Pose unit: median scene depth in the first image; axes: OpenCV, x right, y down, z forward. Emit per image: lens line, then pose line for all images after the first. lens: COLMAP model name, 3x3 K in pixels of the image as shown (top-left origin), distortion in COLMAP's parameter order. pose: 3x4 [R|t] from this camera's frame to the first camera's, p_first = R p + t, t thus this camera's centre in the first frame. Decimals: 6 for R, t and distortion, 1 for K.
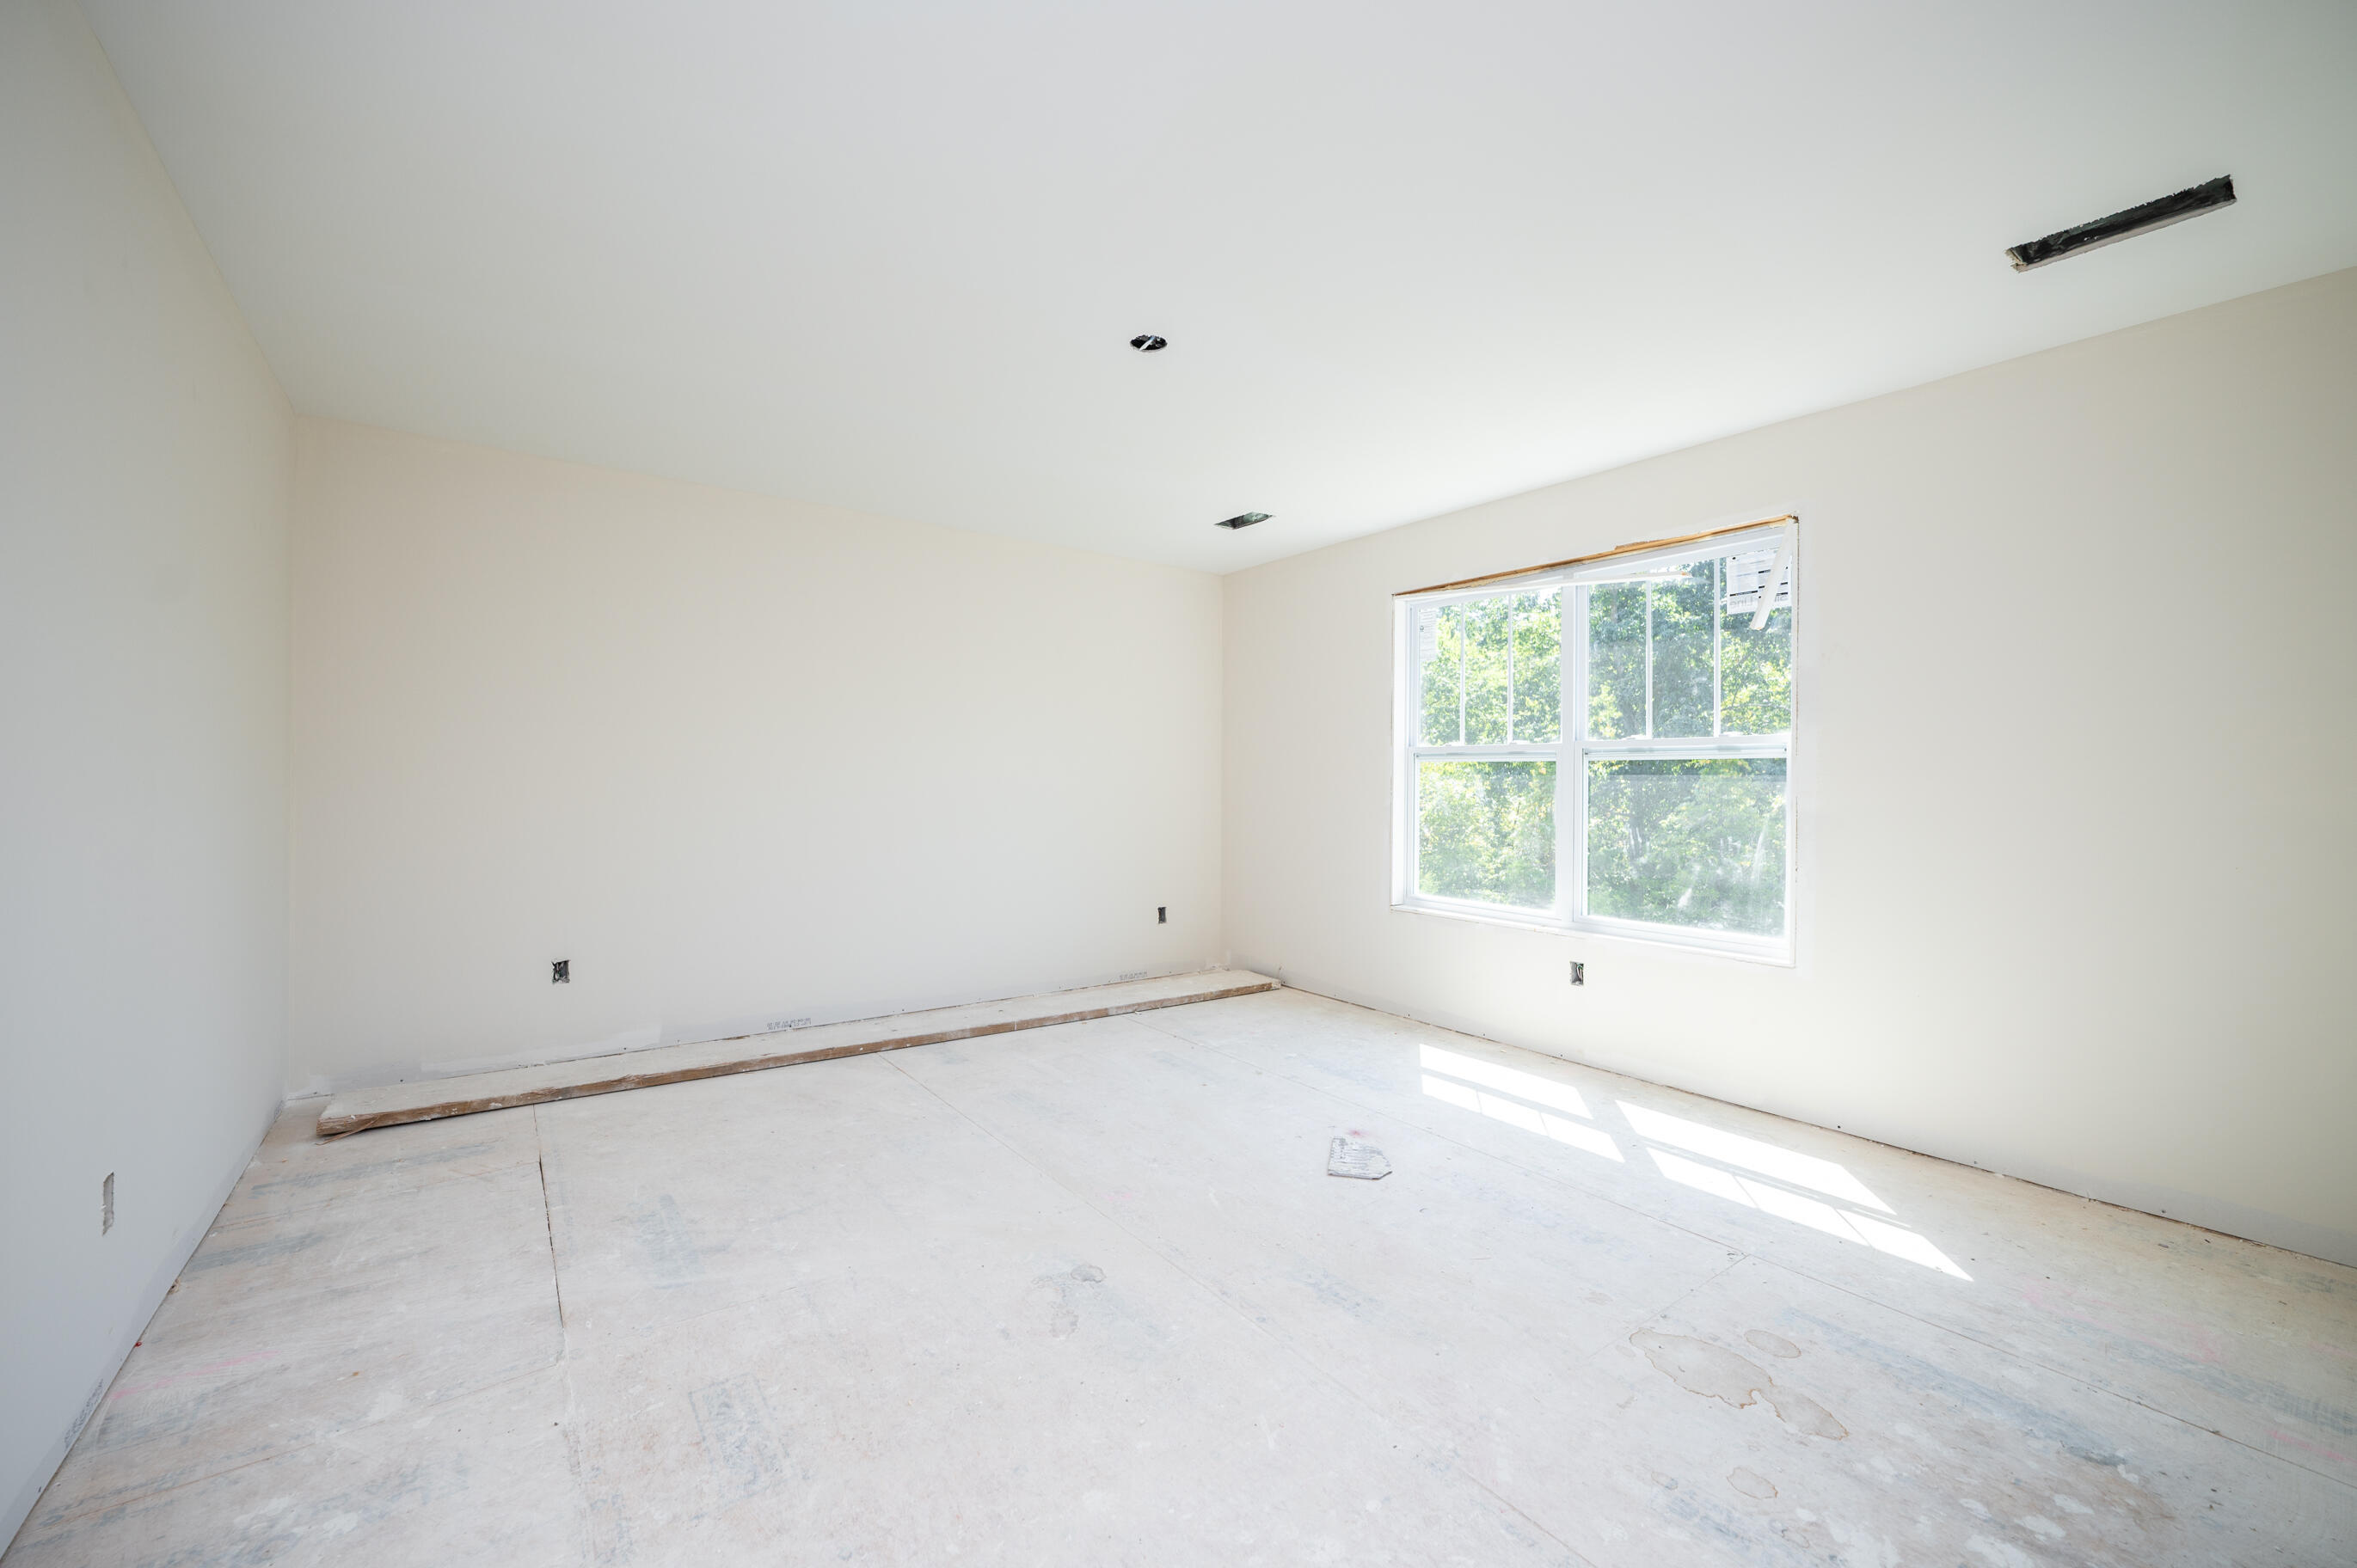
lens RADIAL K [[938.7, 0, 1179.5], [0, 938.7, 775.0], [0, 0, 1]] dist [-0.003806, -0.000536]
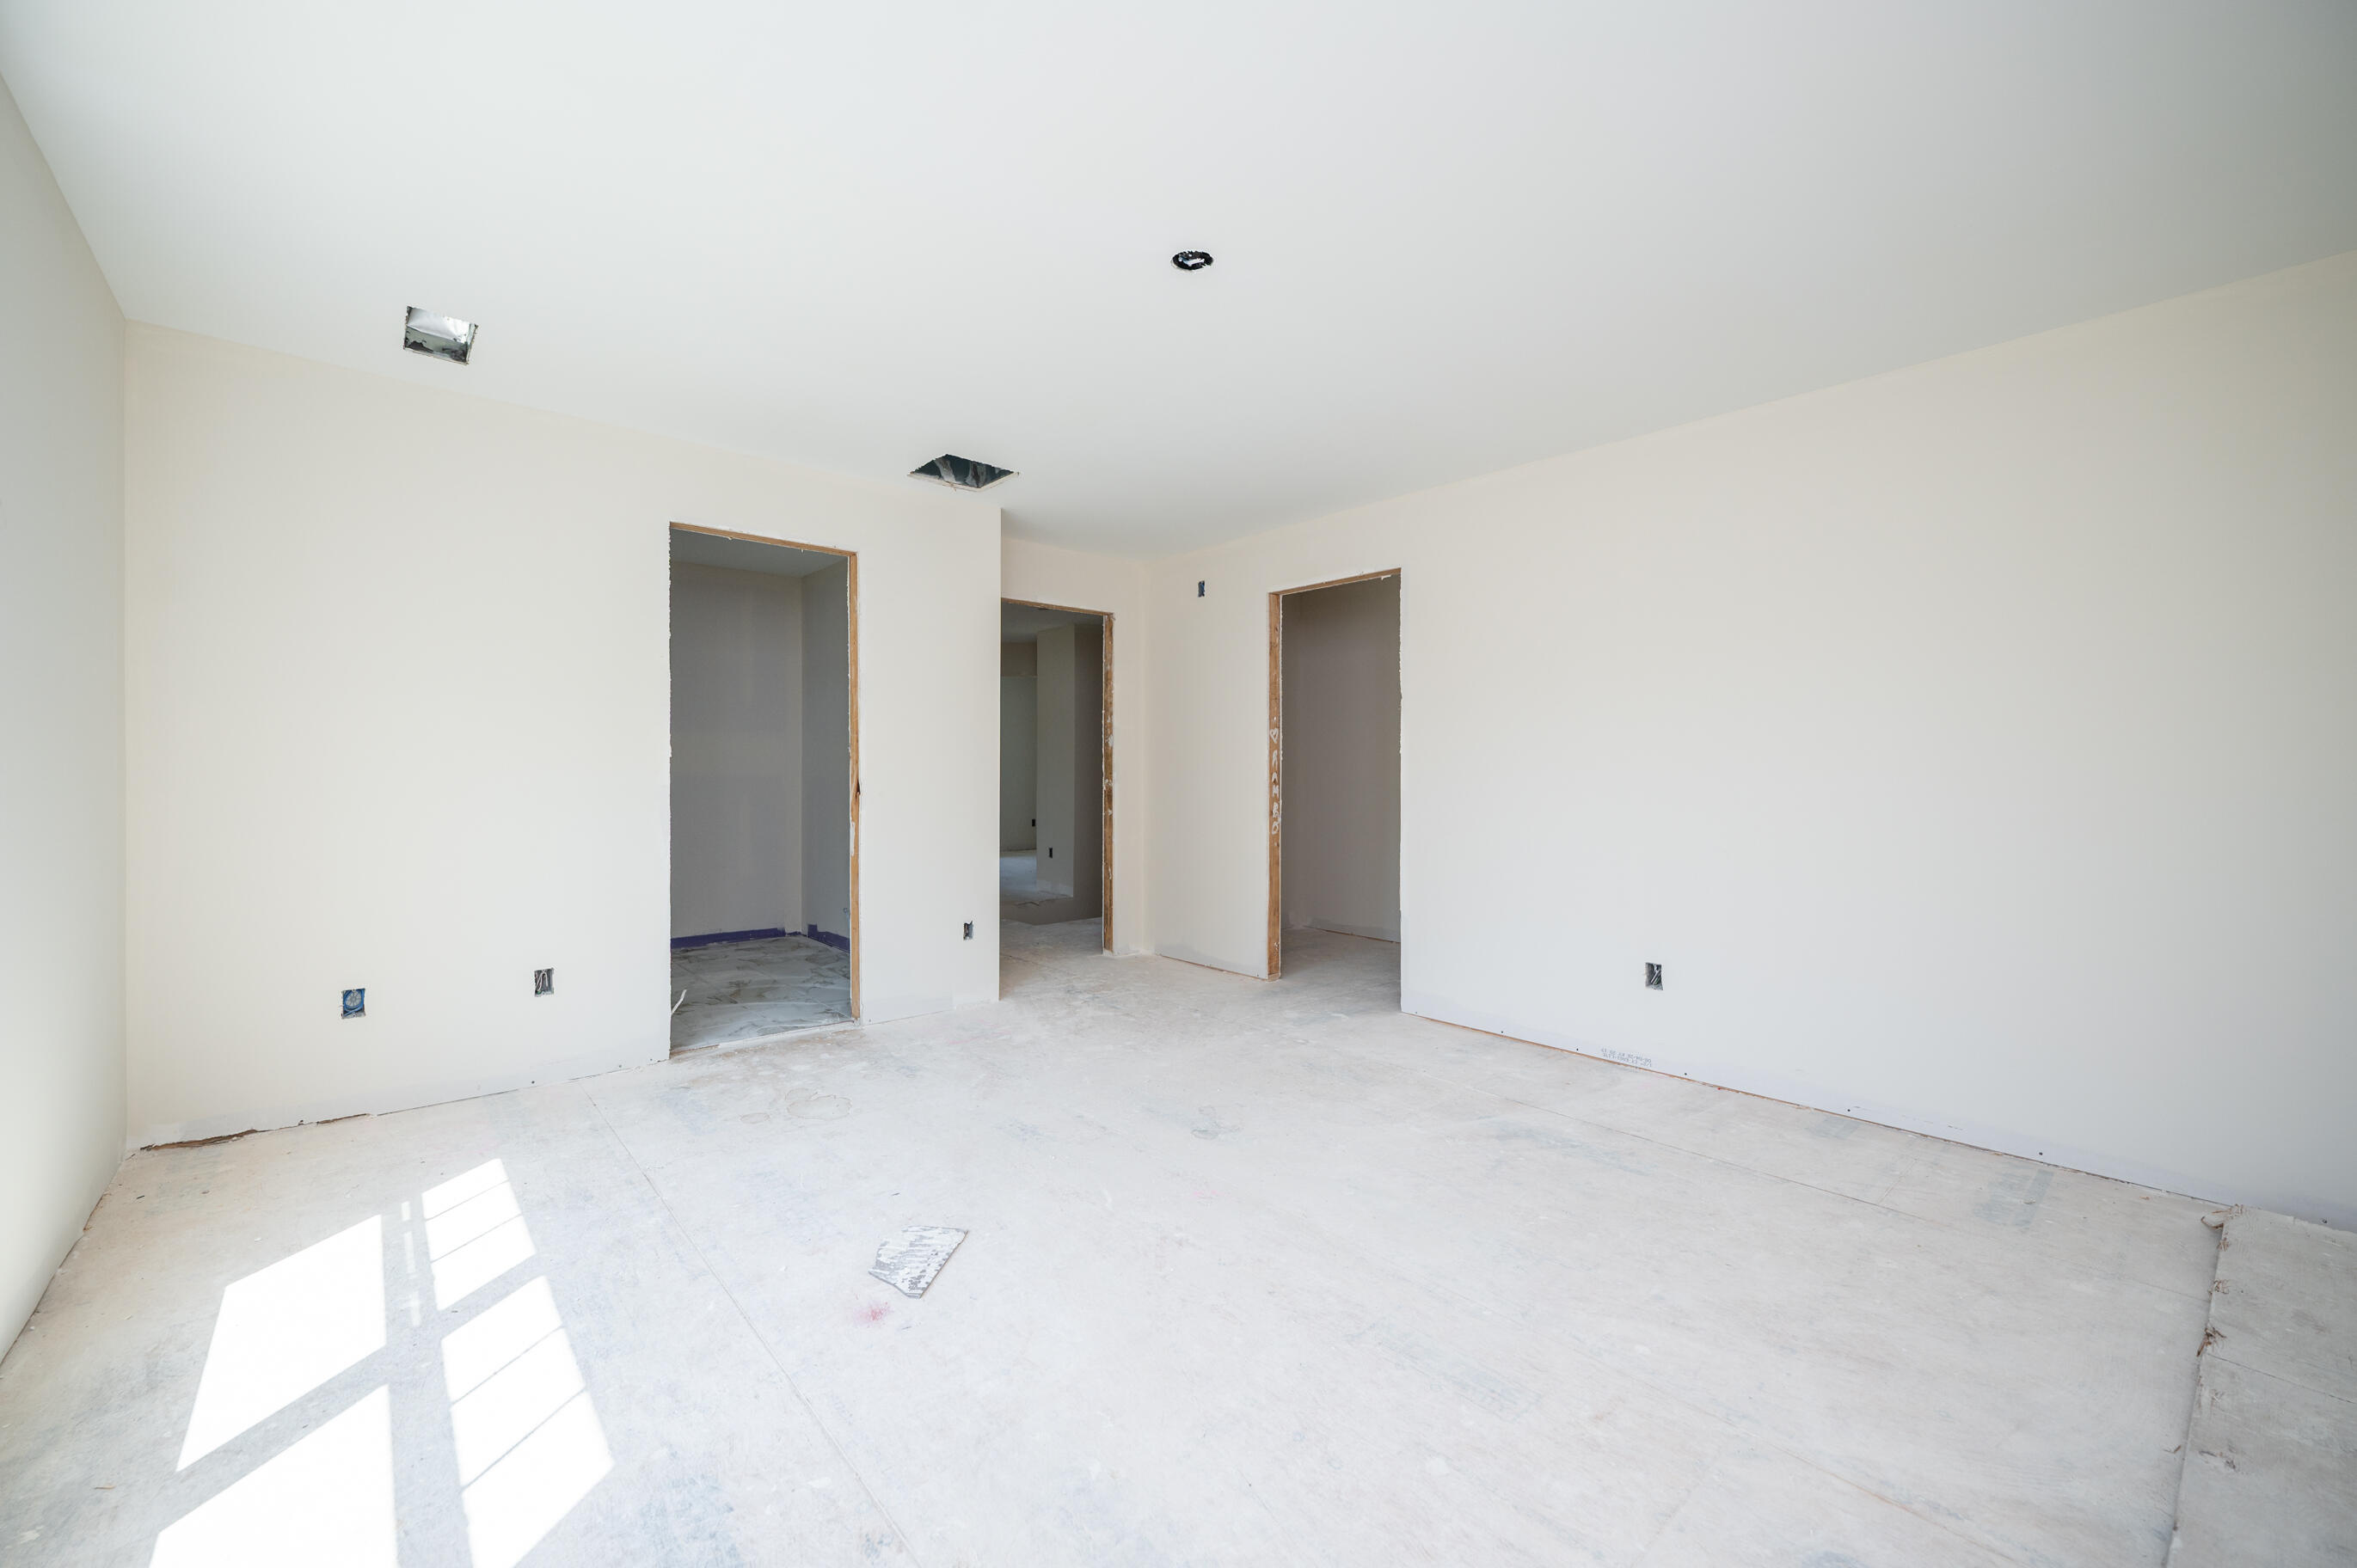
lens RADIAL K [[938.7, 0, 1178.9], [0, 938.7, 785.8], [0, 0, 1]] dist [-0.003806, -0.000536]
pose [[-0.995914, -0.010368, -0.089715, 0.054682], [-0.011230, 0.999895, 0.009106, 0.021914], [0.089611, 0.010076, -0.995926, 1.979247]]
